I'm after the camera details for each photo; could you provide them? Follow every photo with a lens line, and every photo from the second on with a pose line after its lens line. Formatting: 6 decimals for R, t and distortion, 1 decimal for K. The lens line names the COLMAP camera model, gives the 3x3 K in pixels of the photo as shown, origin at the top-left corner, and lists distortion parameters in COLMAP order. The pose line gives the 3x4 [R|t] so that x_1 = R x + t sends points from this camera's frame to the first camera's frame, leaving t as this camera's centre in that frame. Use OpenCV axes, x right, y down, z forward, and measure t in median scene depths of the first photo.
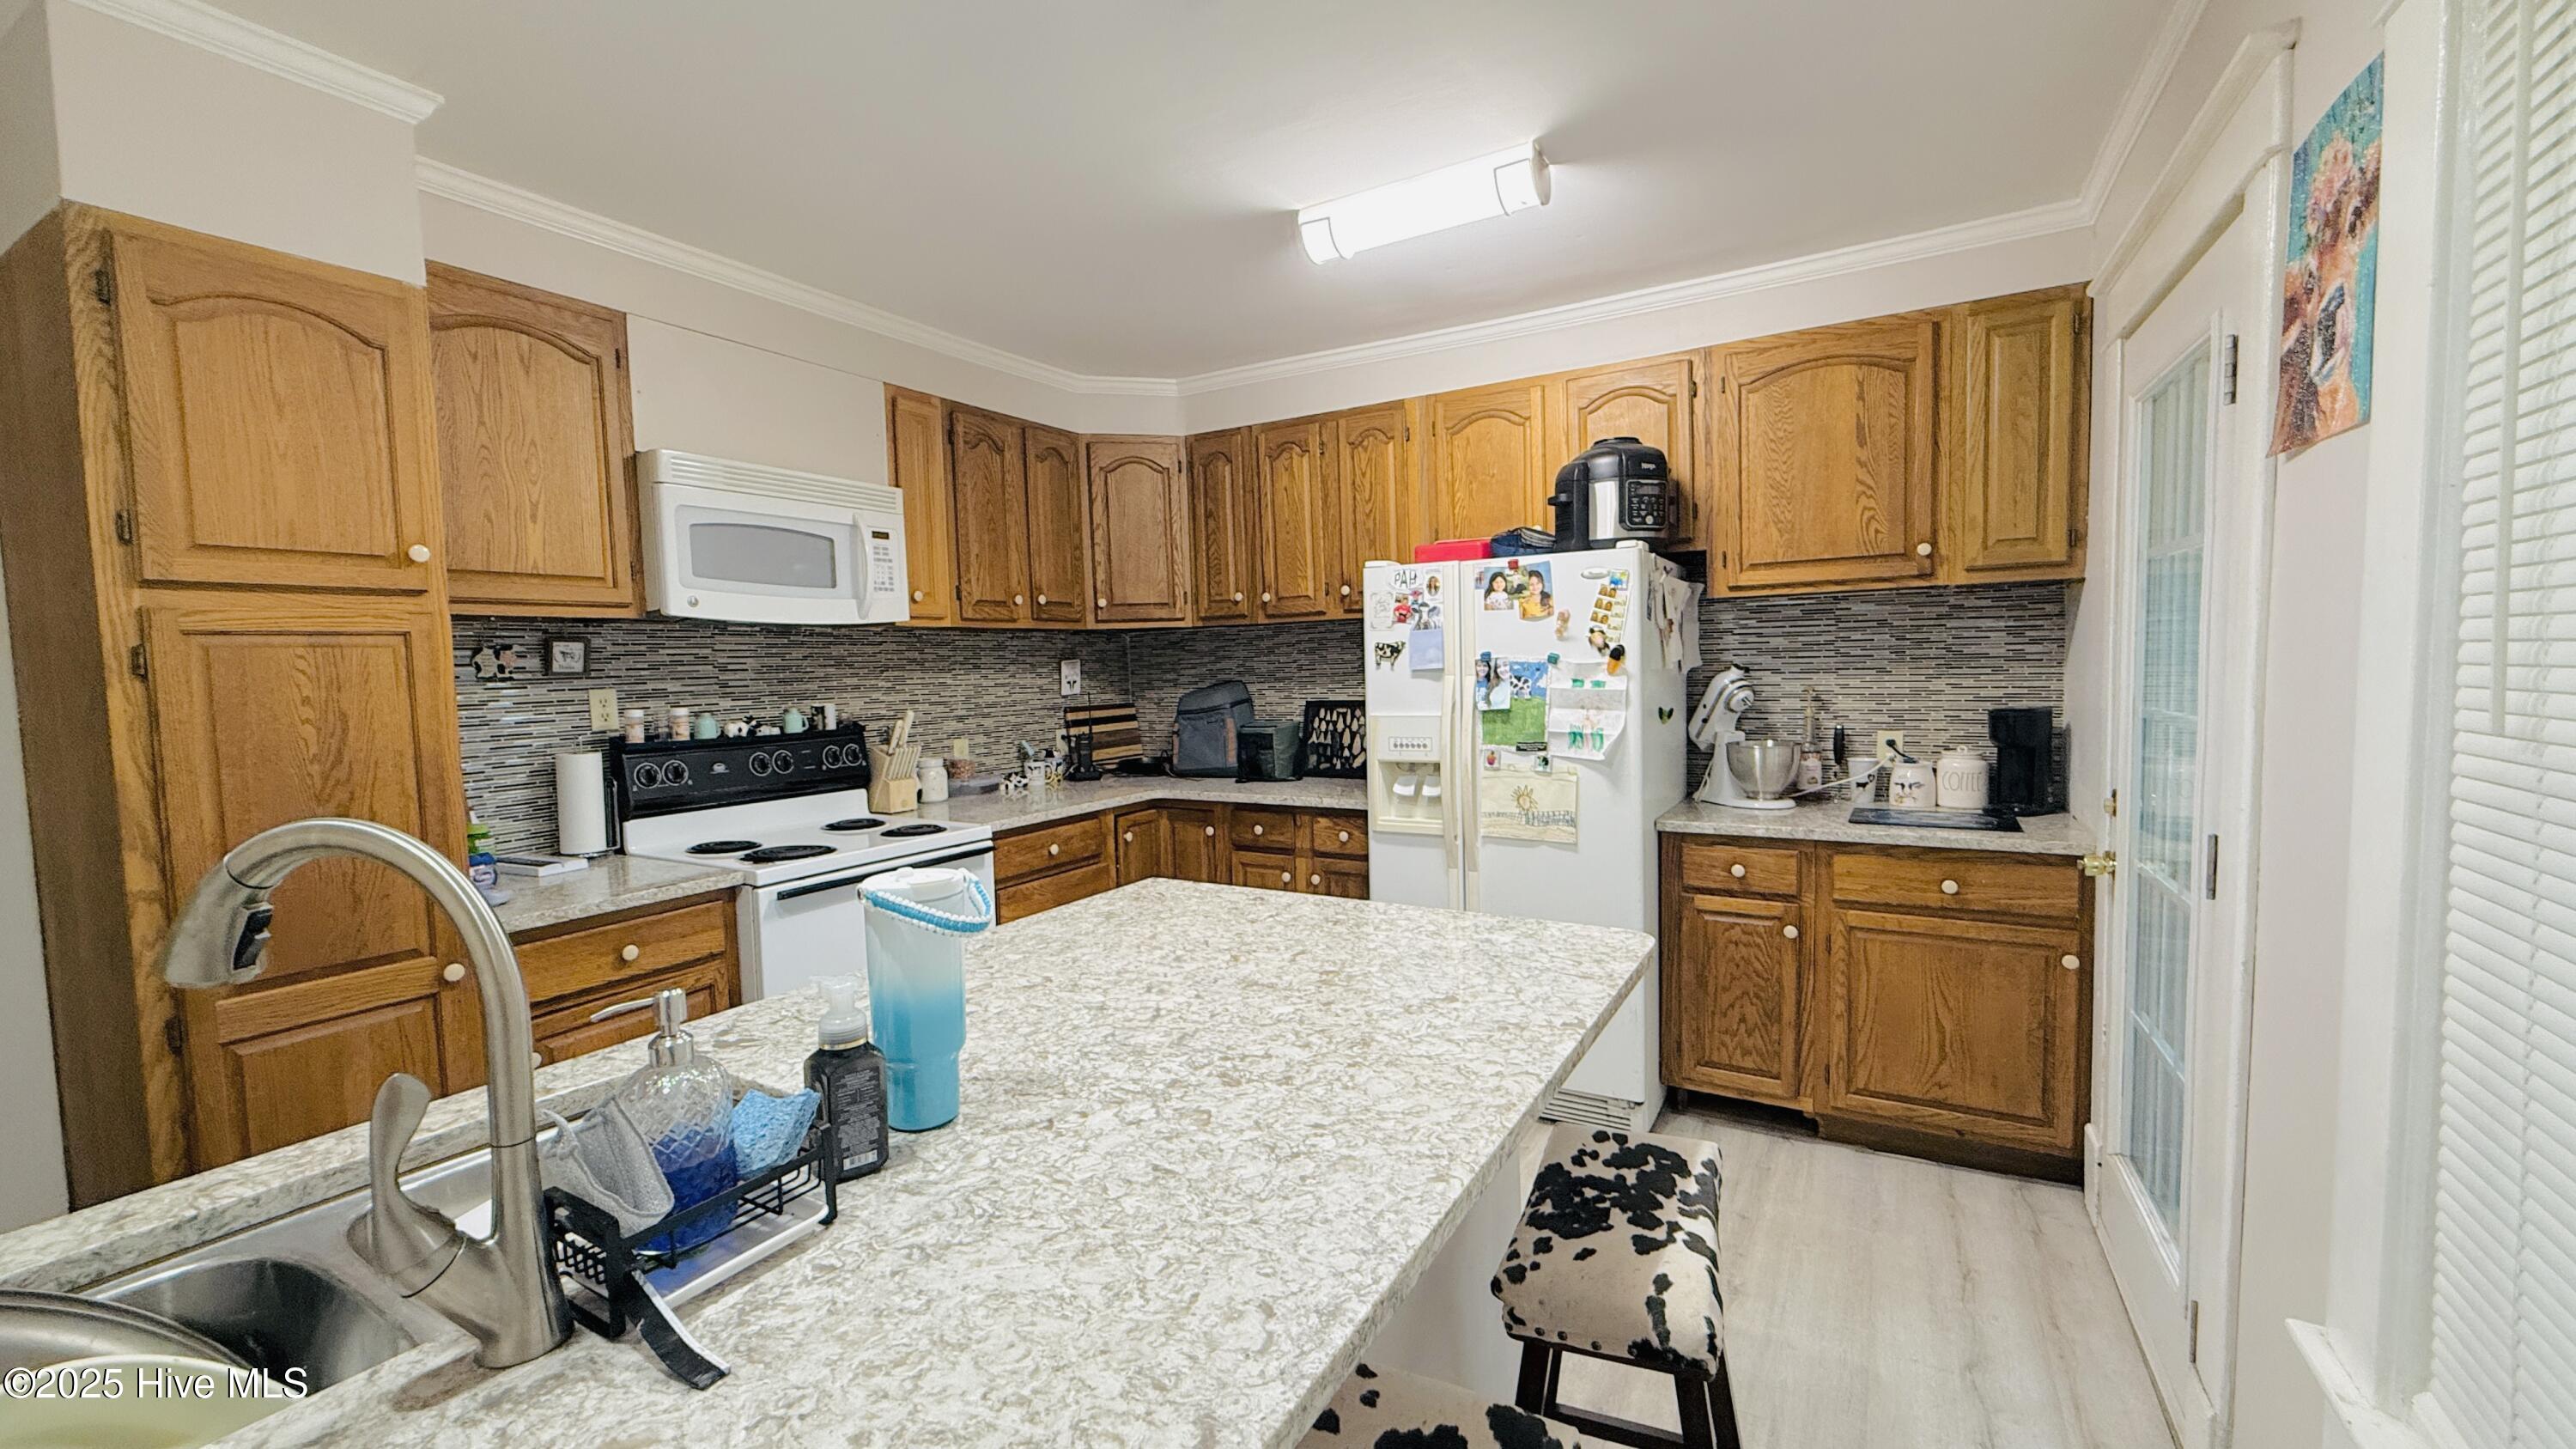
lens RADIAL K [[1026.6, 0, 1280.4], [0, 1026.6, 726.5], [0, 0, 1]] dist [-0.000768, 0.000233]
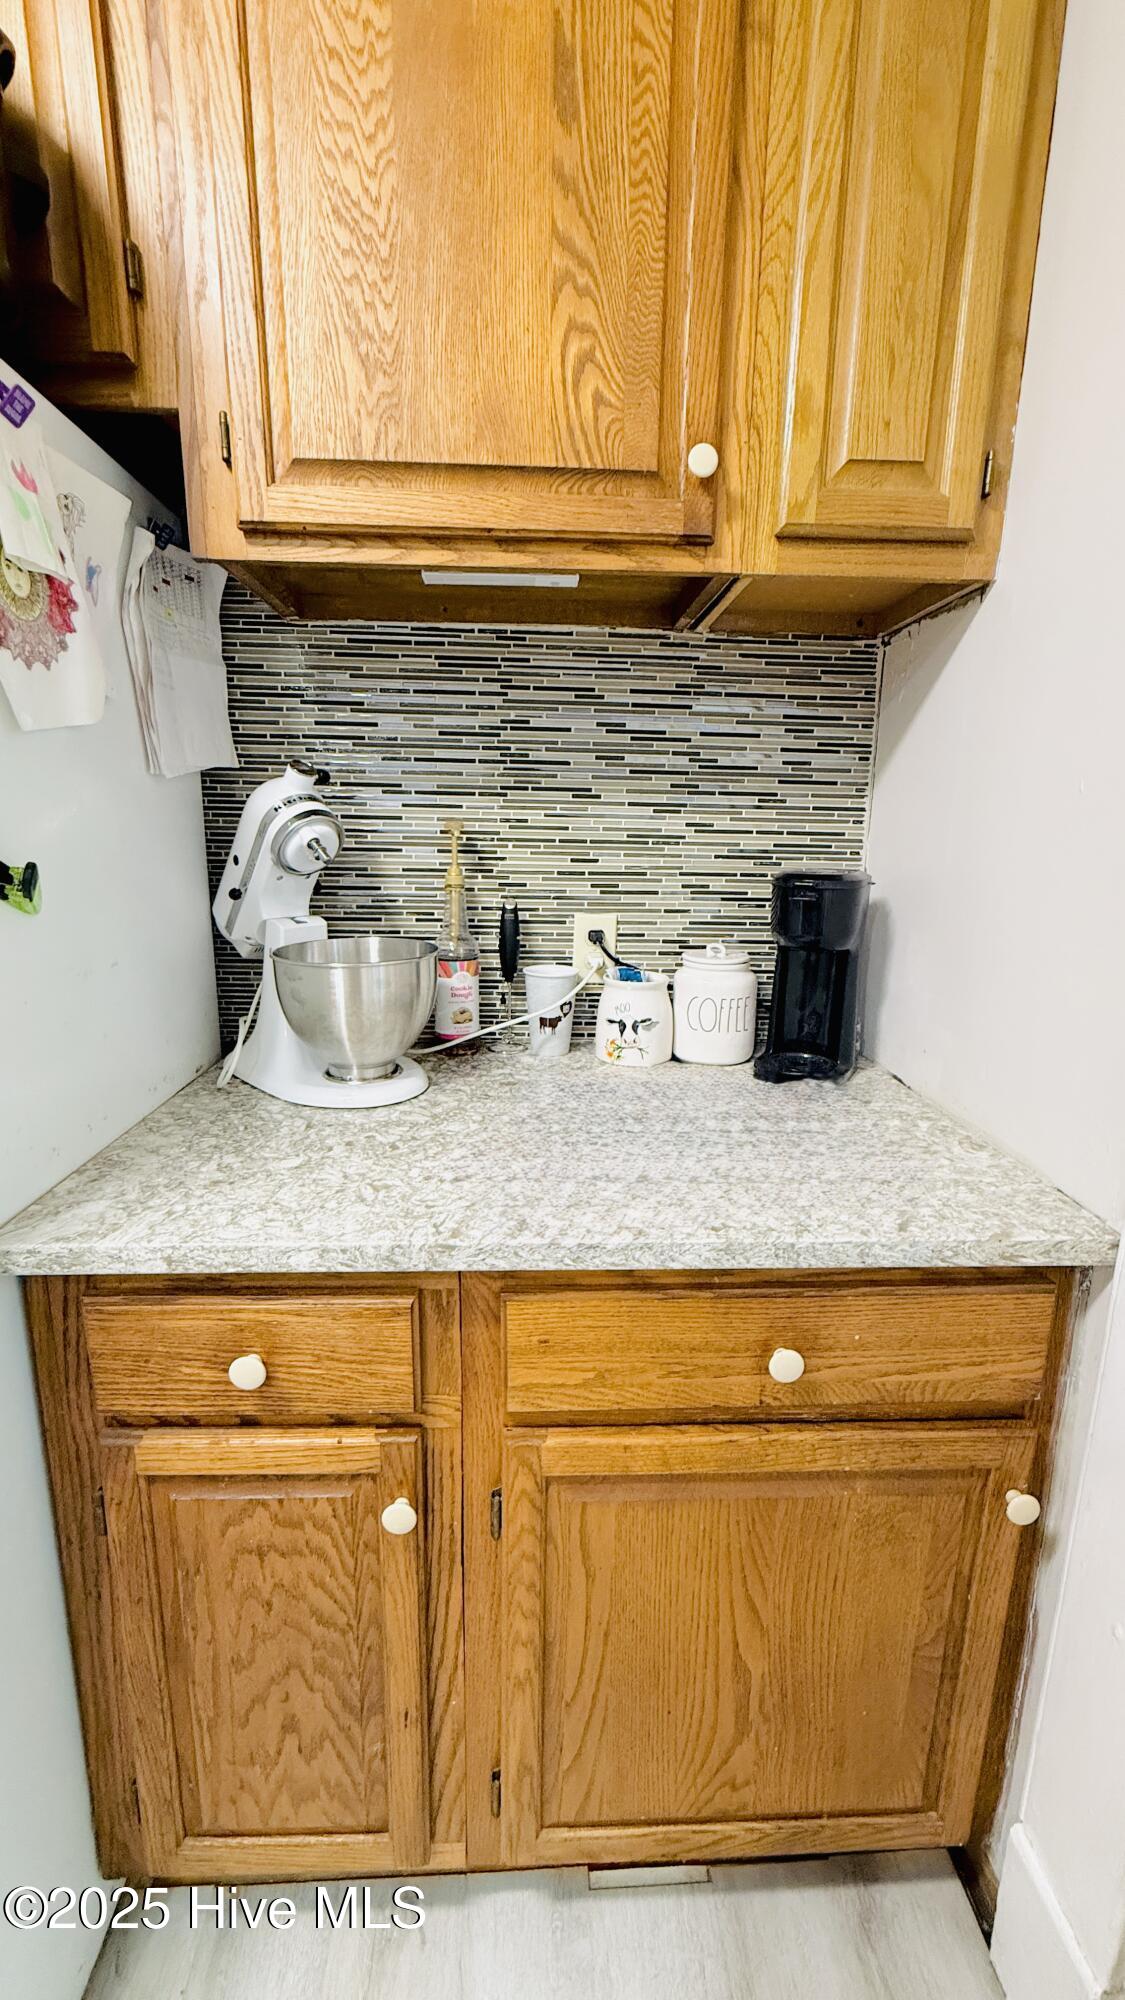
lens RADIAL K [[796.9, 0, 559.2], [0, 796.9, 997.8], [0, 0, 1]] dist [-0.000768, 0.000233]
pose [[0.838814, -0.077049, 0.538938, 0.360050], [-0.004107, 0.989011, 0.147784, -0.013054], [-0.544402, -0.126177, 0.829280, 0.673389]]
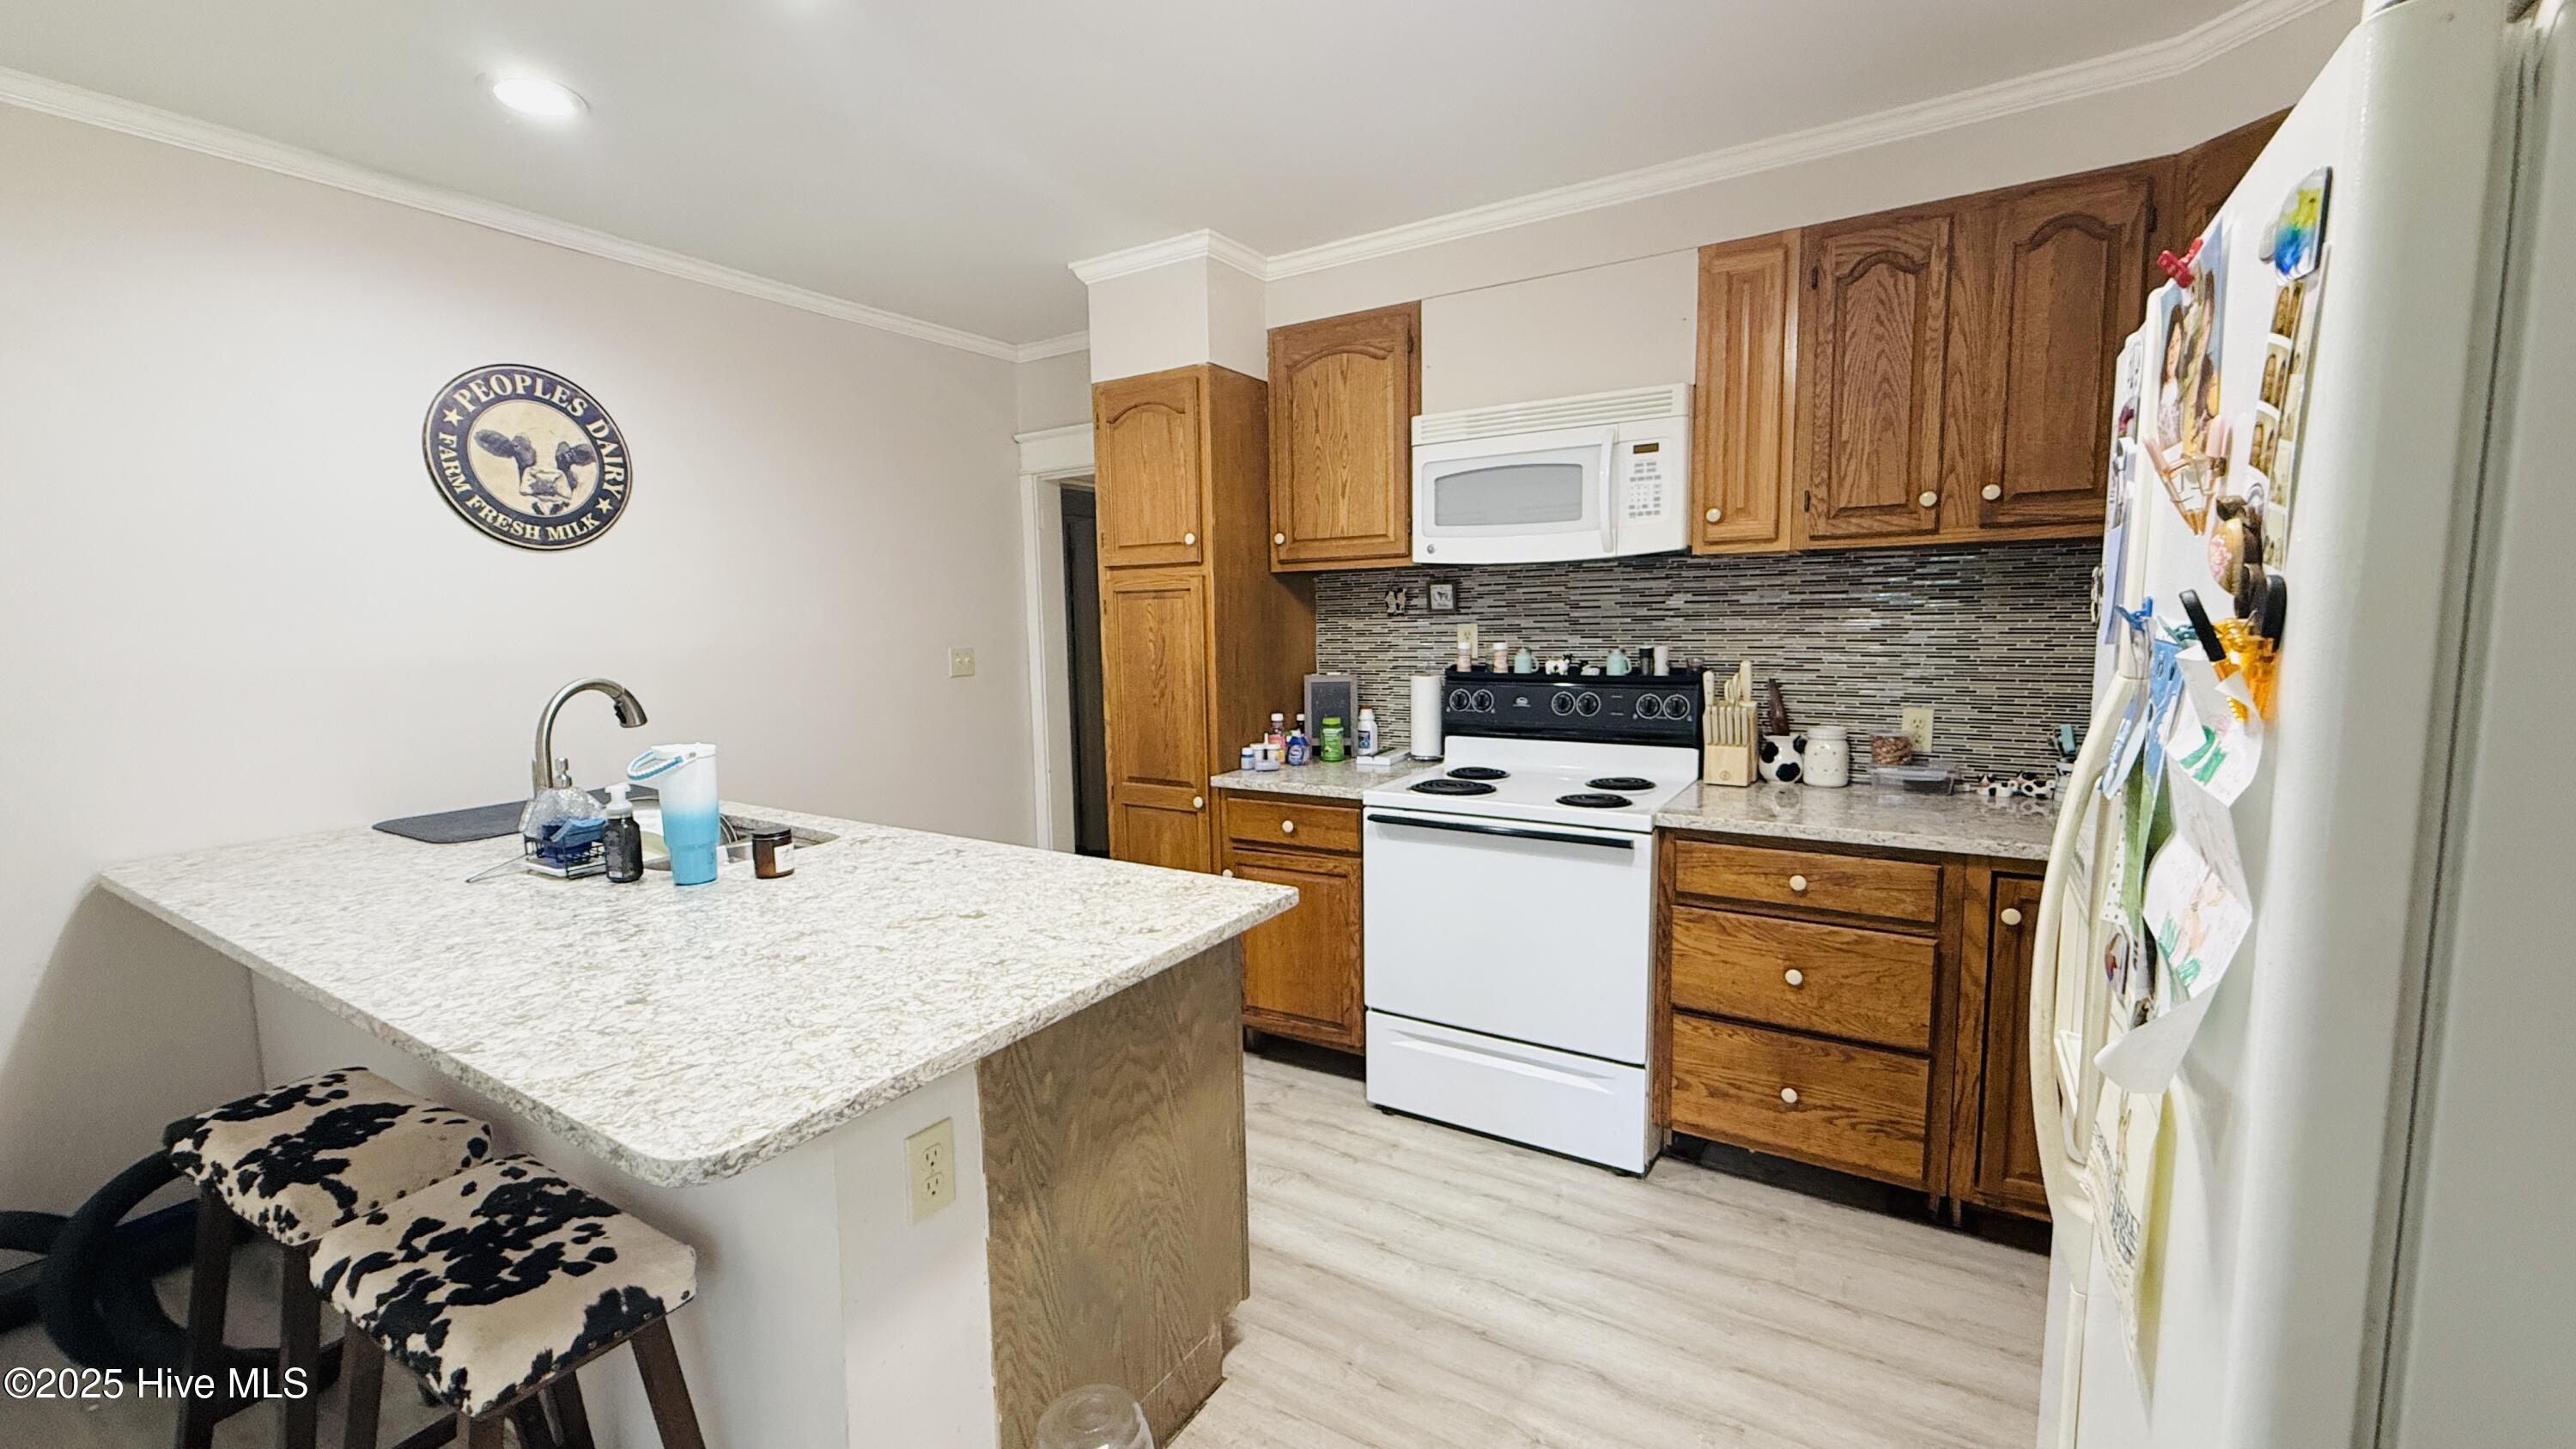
lens RADIAL K [[1026.6, 0, 1279.9], [0, 1026.6, 726.3], [0, 0, 1]] dist [-0.000768, 0.000233]
pose [[-0.032333, 0.133716, -0.990492, 1.009249], [-0.042697, 0.989921, 0.135032, -0.131582], [0.998565, 0.046657, -0.026298, 1.547319]]
